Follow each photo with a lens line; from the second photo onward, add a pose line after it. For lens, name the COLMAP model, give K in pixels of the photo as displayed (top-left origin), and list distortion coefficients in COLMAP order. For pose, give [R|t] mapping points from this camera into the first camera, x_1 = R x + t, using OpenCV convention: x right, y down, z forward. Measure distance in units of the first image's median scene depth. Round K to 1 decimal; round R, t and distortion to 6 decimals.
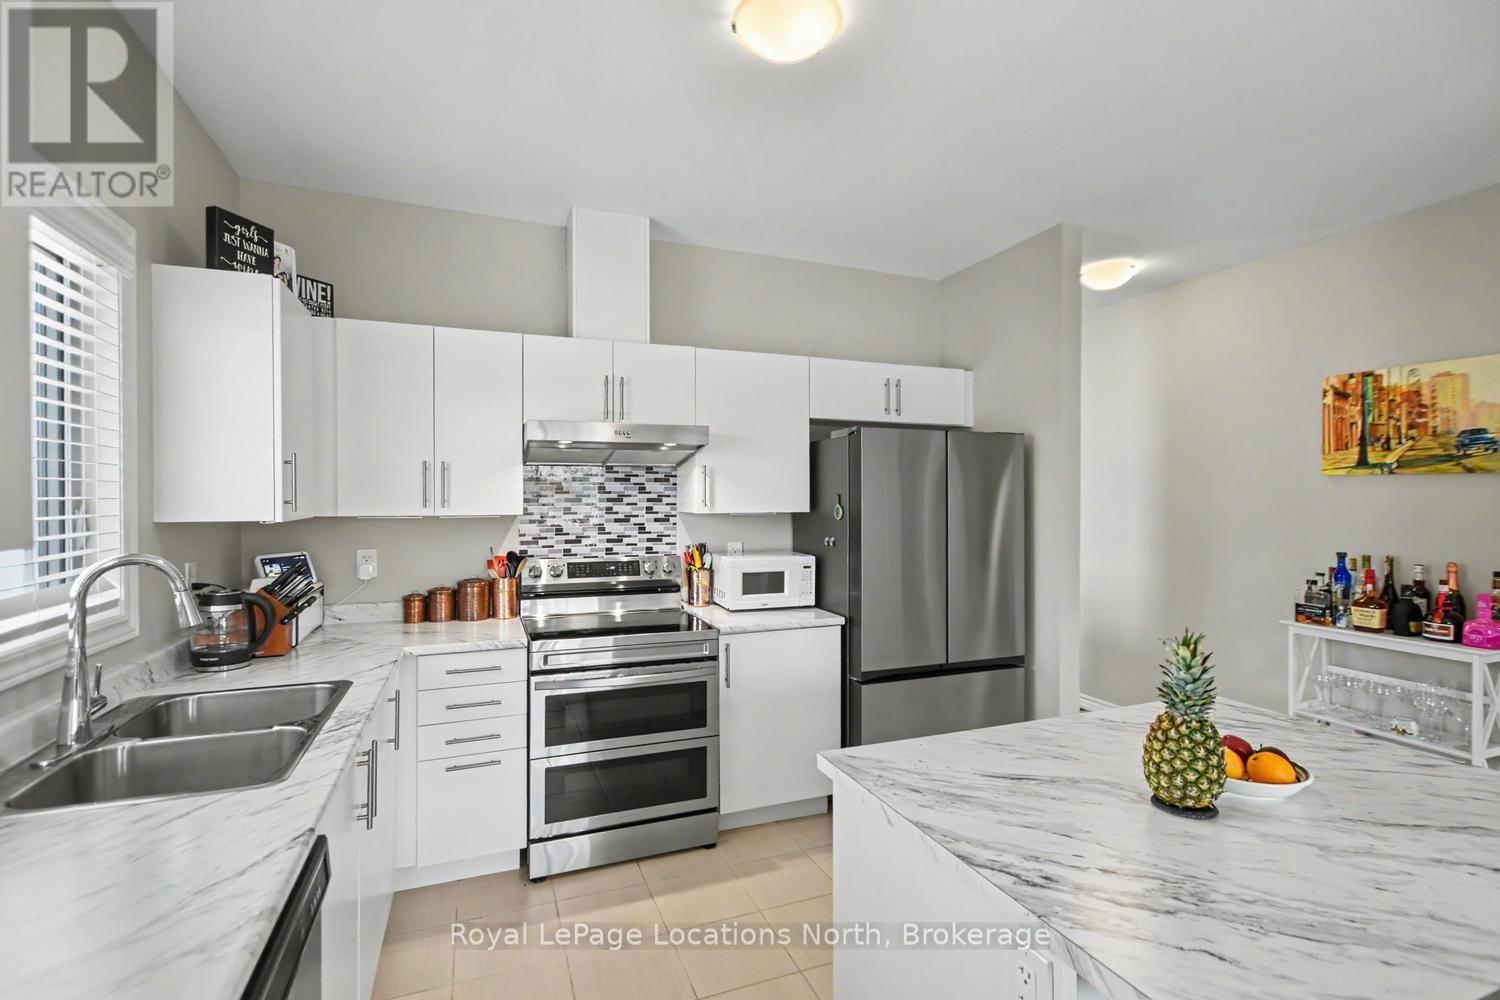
lens RADIAL K [[694.8, 0, 743.6], [0, 694.8, 501.3], [0, 0, 1]] dist [0.009729, -0.004667]
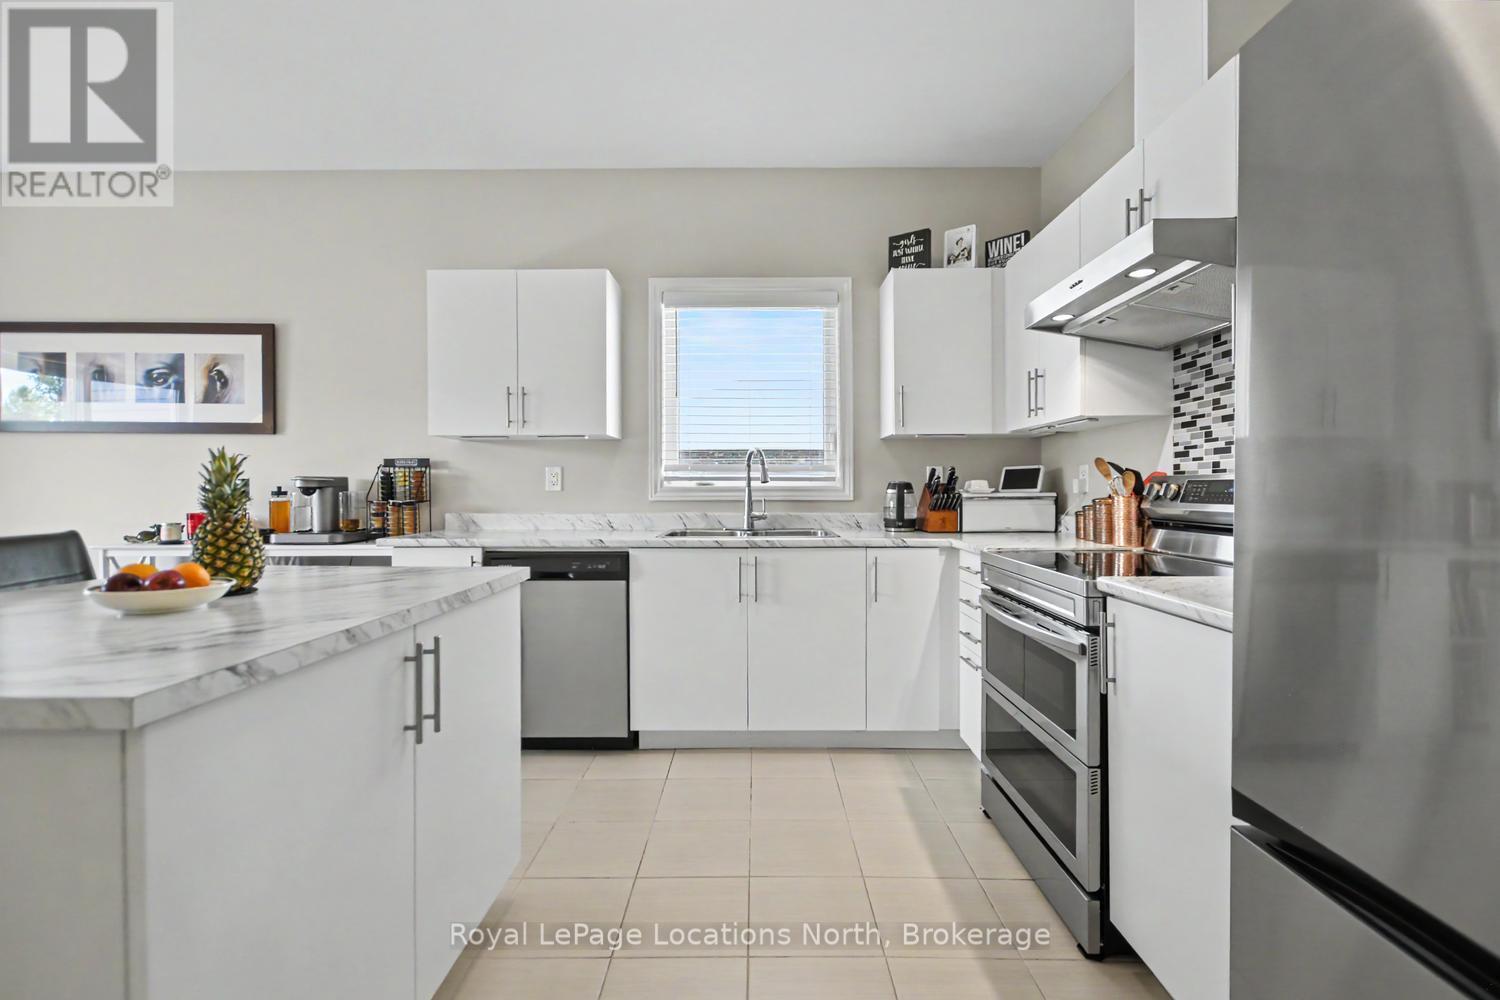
lens RADIAL K [[672.4, 0, 752.3], [0, 672.4, 495.2], [0, 0, 1]] dist [0.006731, -0.003054]
pose [[-0.368478, 0.009273, -0.929590, 0.546343], [-0.002860, 0.999934, 0.011108, 0.101562], [0.929632, 0.006752, -0.368428, 0.896233]]
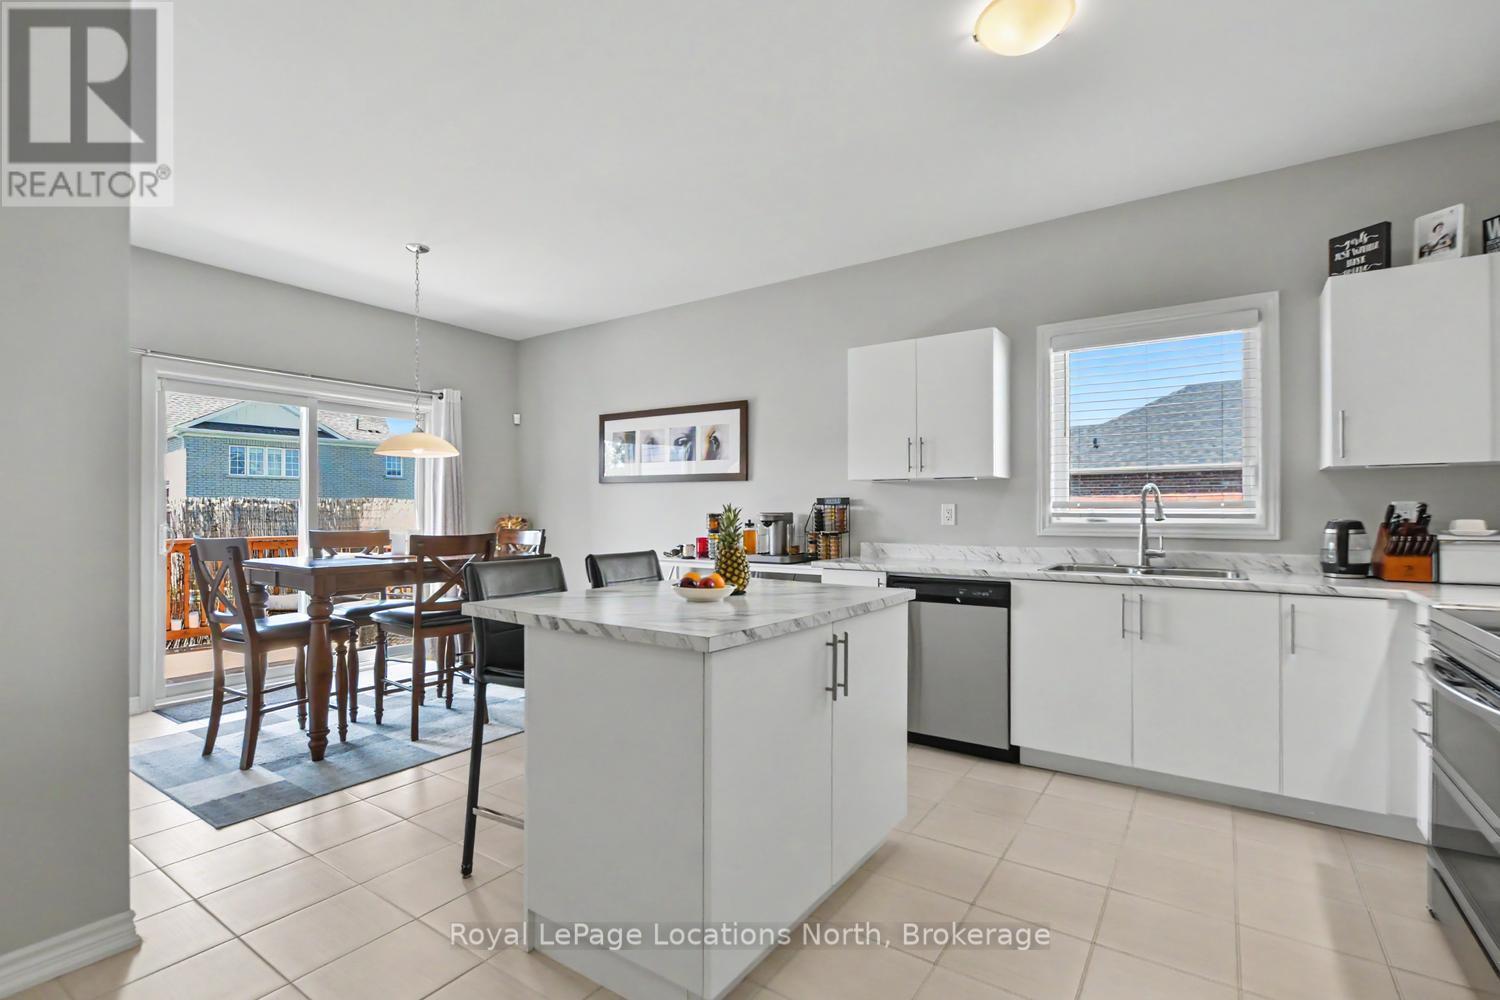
lens RADIAL K [[694.8, 0, 747.5], [0, 694.8, 513.2], [0, 0, 1]] dist [0.009729, -0.004667]
pose [[-0.829923, -0.000536, -0.557877, 0.675426], [-0.003622, 0.999984, 0.004427, 0.080835], [0.557866, 0.005695, -0.829912, 1.055775]]
